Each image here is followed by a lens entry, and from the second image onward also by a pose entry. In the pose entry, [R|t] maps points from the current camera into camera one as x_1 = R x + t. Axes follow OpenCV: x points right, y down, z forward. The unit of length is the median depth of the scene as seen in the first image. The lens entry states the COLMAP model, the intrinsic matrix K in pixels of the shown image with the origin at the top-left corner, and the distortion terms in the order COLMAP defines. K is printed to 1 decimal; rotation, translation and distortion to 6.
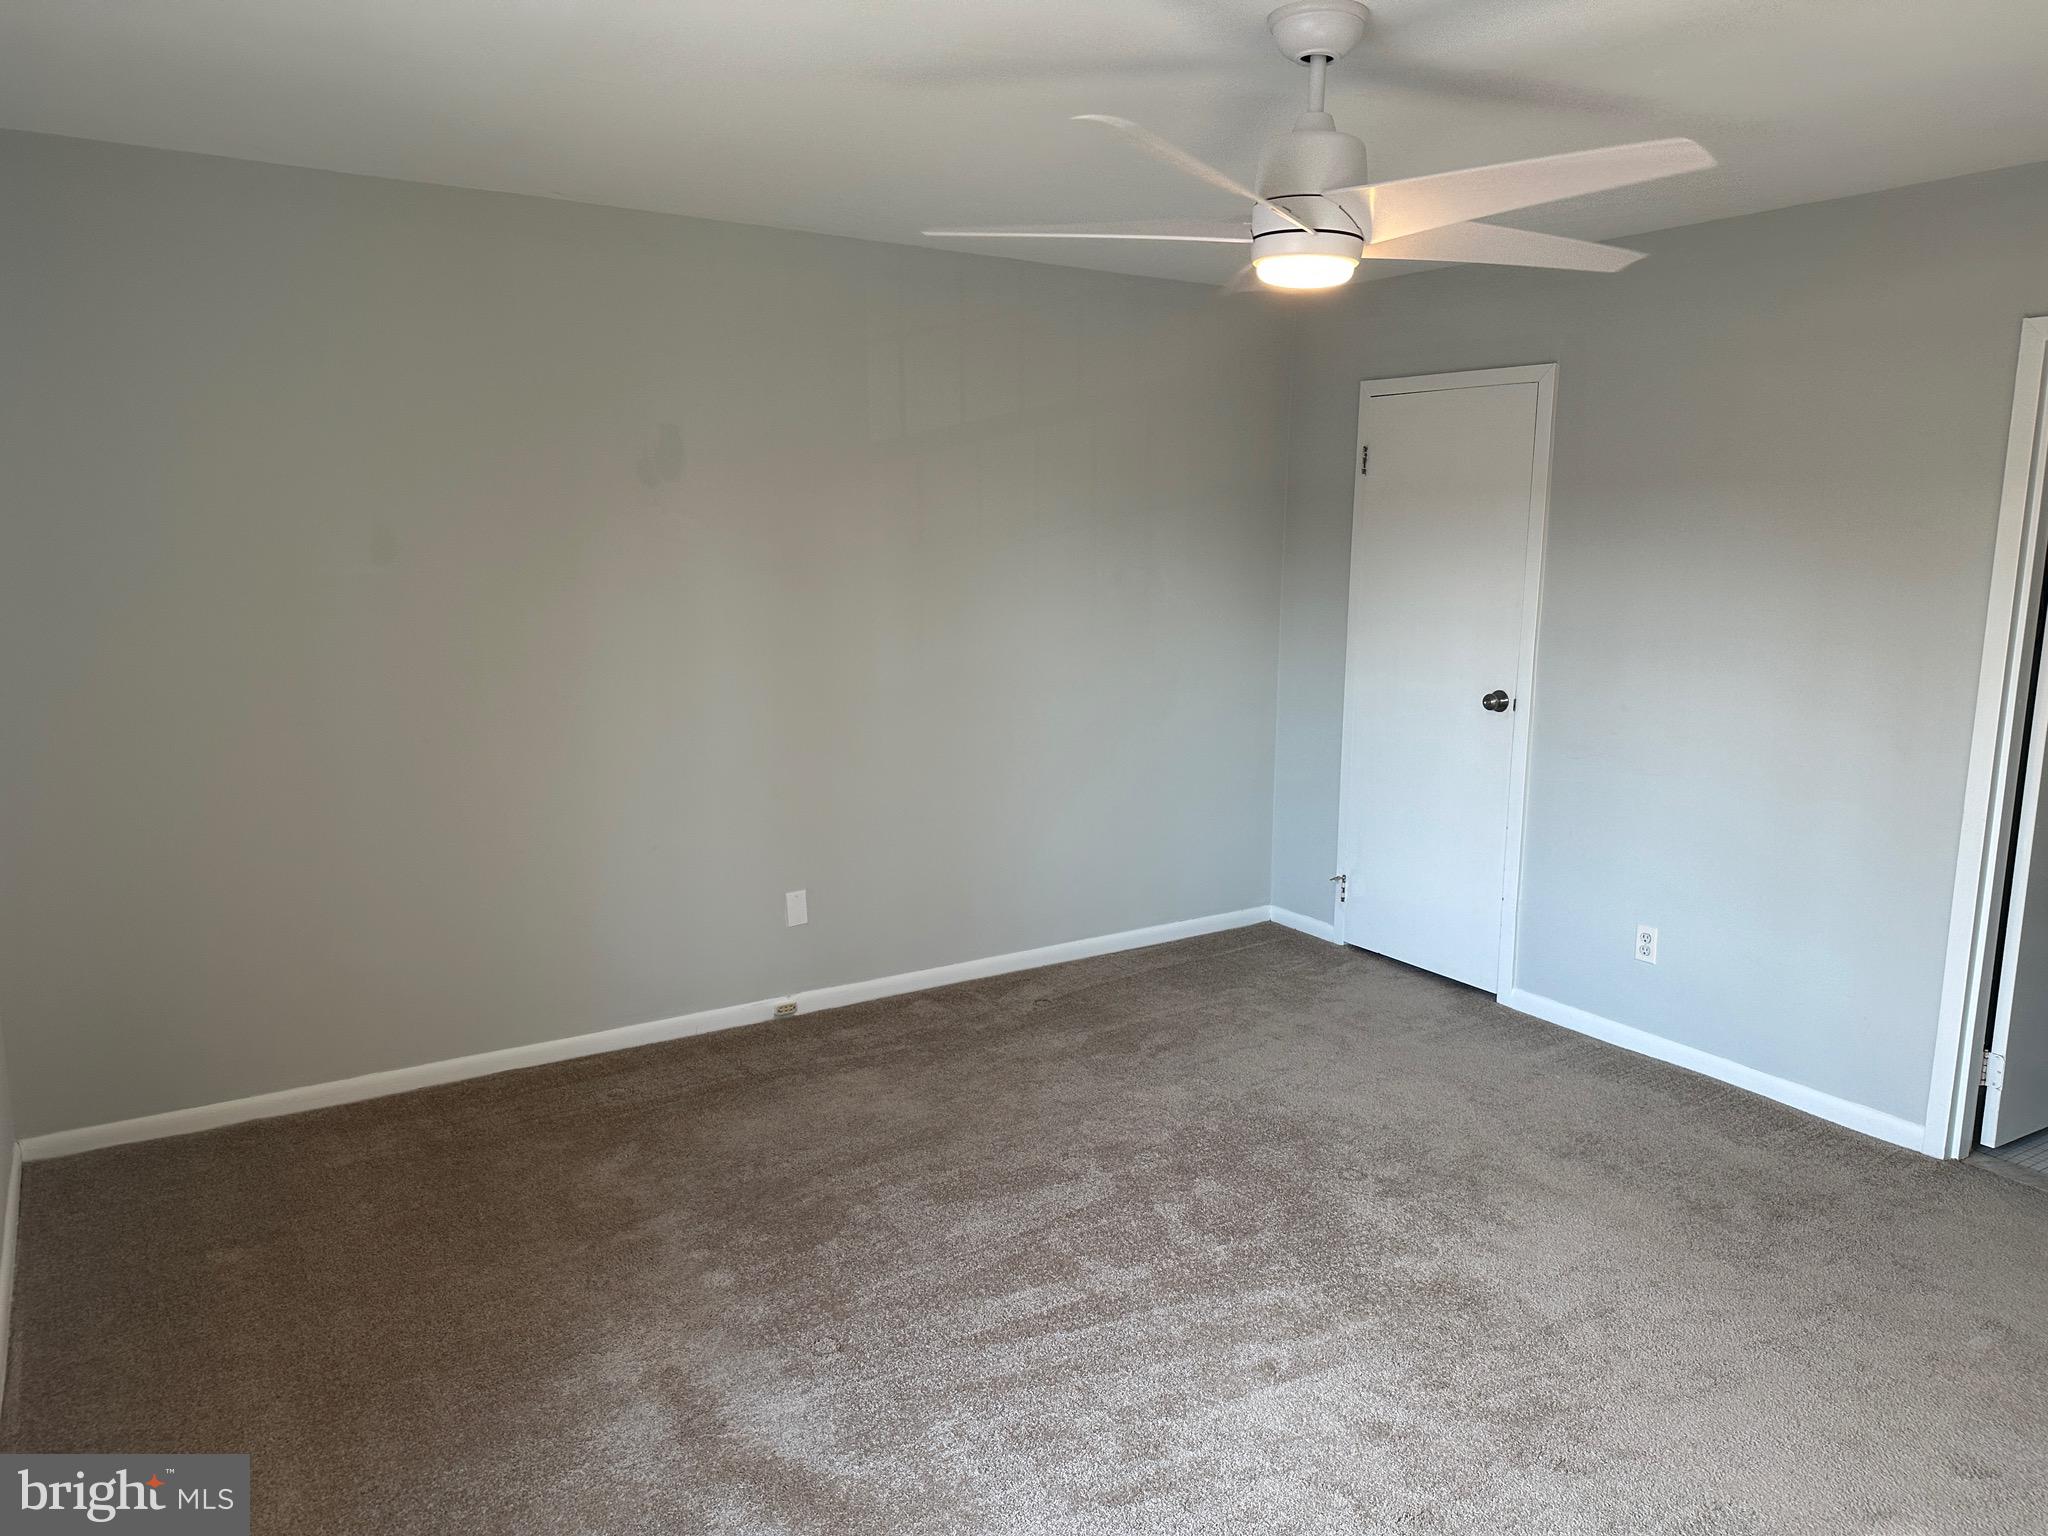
lens RADIAL K [[1441.7, 0, 1029.4], [0, 1441.7, 770.2], [0, 0, 1]] dist [0.094166, -0.070727]
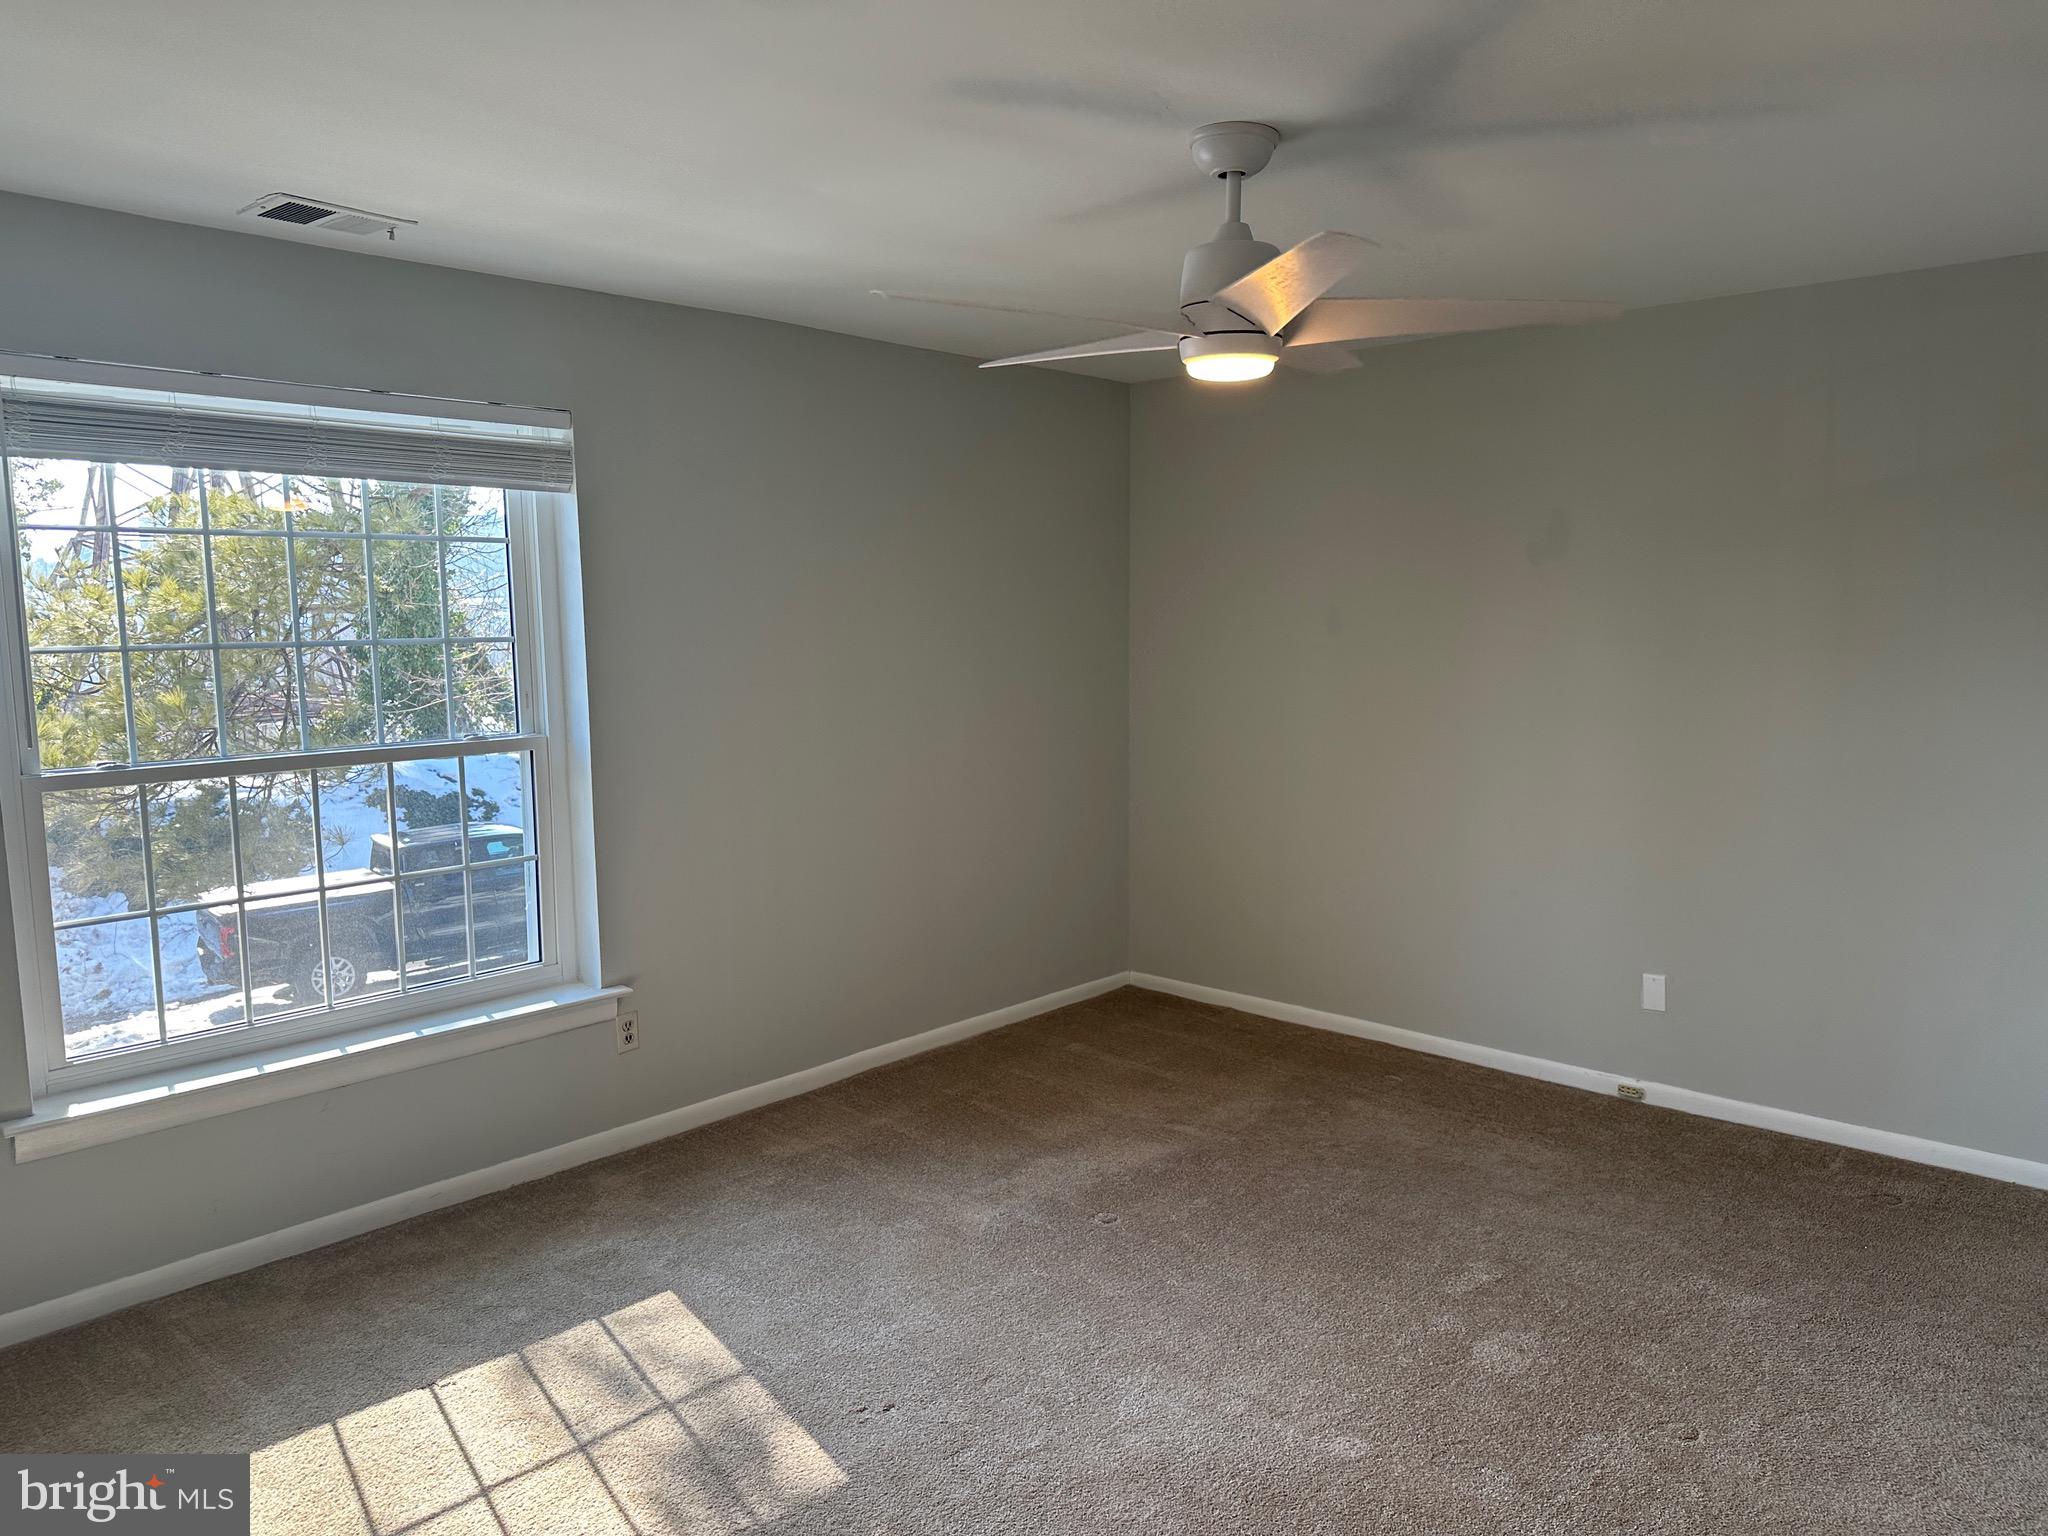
lens RADIAL K [[1446.4, 0, 1026.0], [0, 1446.4, 767.3], [0, 0, 1]] dist [0.060385, -0.029124]
pose [[0.271400, 0.101831, -0.957065, 0.642689], [-0.163866, 0.984758, 0.058309, -0.040151], [0.948414, 0.141006, 0.283950, 0.307009]]
